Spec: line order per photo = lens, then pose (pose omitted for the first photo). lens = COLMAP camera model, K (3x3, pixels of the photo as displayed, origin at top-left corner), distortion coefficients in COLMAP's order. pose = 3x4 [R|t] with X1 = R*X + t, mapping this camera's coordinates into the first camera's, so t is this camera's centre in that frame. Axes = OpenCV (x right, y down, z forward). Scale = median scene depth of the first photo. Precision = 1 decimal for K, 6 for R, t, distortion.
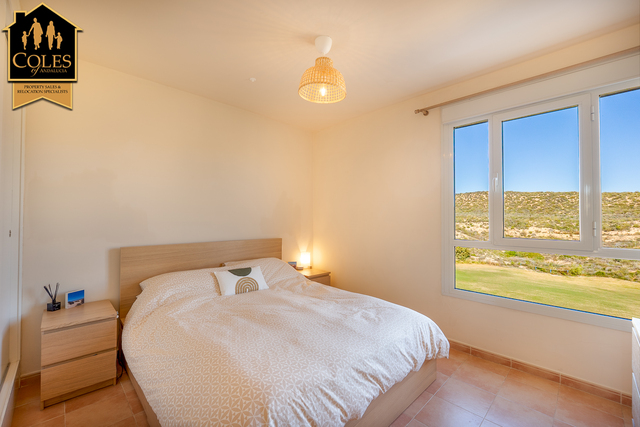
lens RADIAL K [[271.0, 0, 320.0], [0, 271.0, 213.5], [0, 0, 1]] dist [-0.007993, 0.000618]
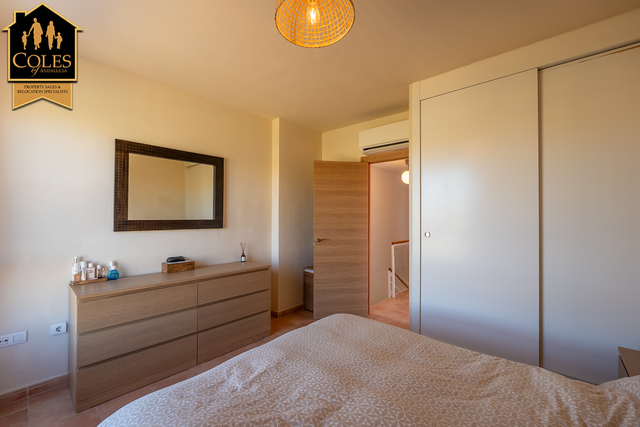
lens RADIAL K [[271.0, 0, 320.0], [0, 271.0, 213.5], [0, 0, 1]] dist [-0.007993, 0.000618]
pose [[-0.998100, -0.005493, -0.061371, 0.026397], [-0.003753, 0.999589, -0.028421, 0.003729], [0.061502, -0.028137, -0.997710, 1.430525]]
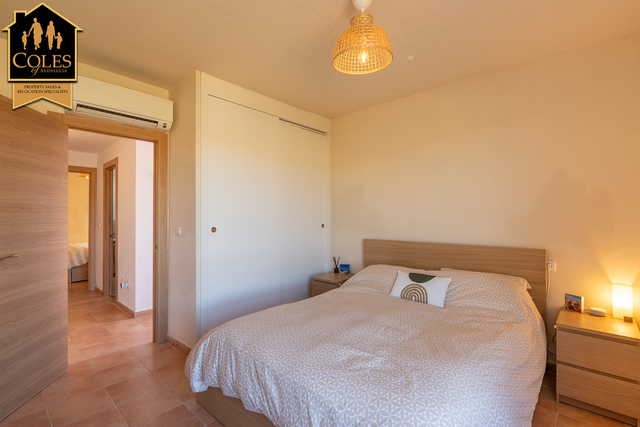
lens RADIAL K [[300.3, 0, 320.0], [0, 300.3, 213.5], [0, 0, 1]] dist [-0.002681, -0.000312]
pose [[0.061138, -0.011101, -0.998068, 0.789575], [0.019961, 0.999752, -0.009897, 0.010484], [0.997930, -0.019317, 0.061345, 0.729061]]
